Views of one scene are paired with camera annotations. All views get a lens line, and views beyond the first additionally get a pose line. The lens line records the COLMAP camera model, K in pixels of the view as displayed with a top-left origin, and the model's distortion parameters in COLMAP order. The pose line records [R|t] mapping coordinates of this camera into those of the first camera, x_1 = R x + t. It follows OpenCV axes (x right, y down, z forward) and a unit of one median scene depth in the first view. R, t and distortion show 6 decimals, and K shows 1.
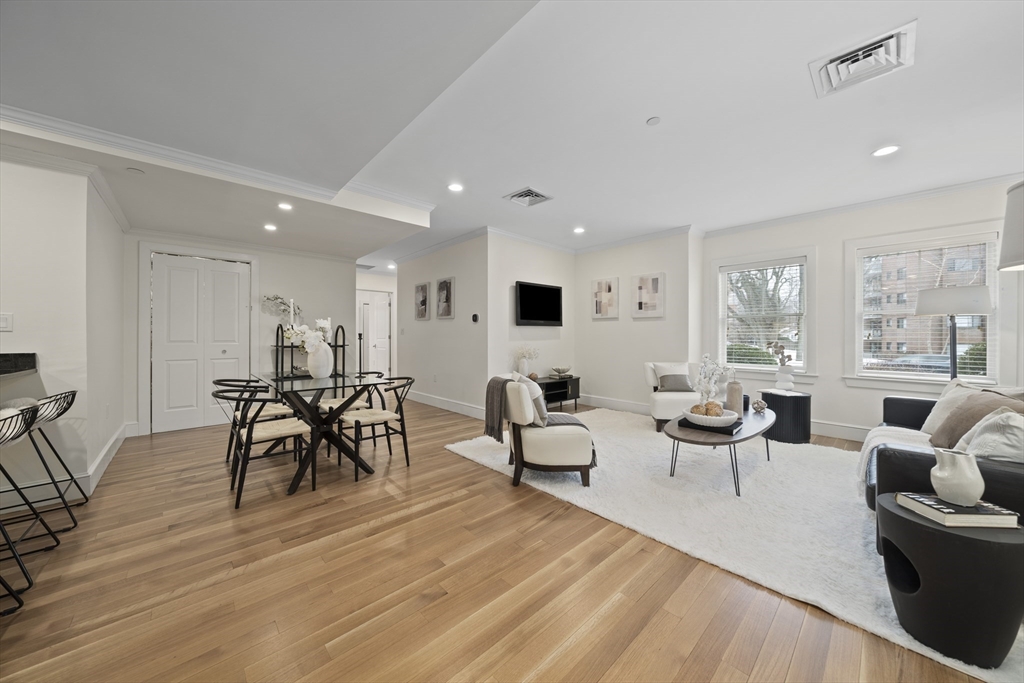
lens RADIAL K [[356.1, 0, 515.3], [0, 356.1, 335.4], [0, 0, 1]] dist [-0.000719, -0.000040]
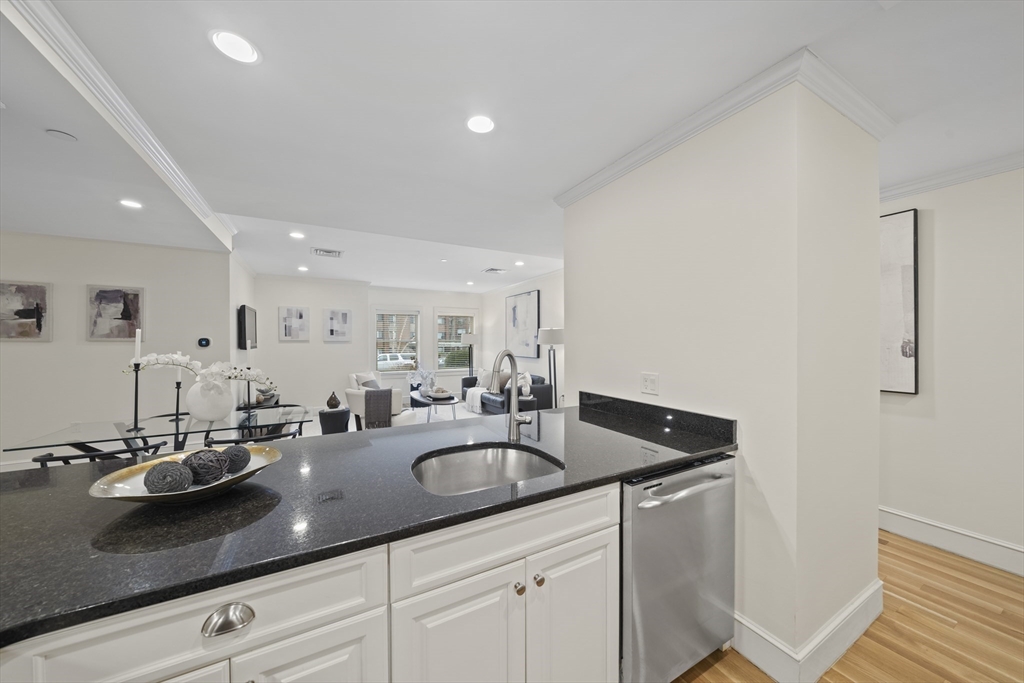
lens RADIAL K [[356.1, 0, 515.3], [0, 356.1, 342.1], [0, 0, 1]] dist [-0.000719, -0.000040]
pose [[0.249008, -0.001241, 0.968501, -0.718883], [0.004847, 0.999988, 0.000035, -0.041382], [-0.968489, 0.004686, 0.249011, 0.015638]]
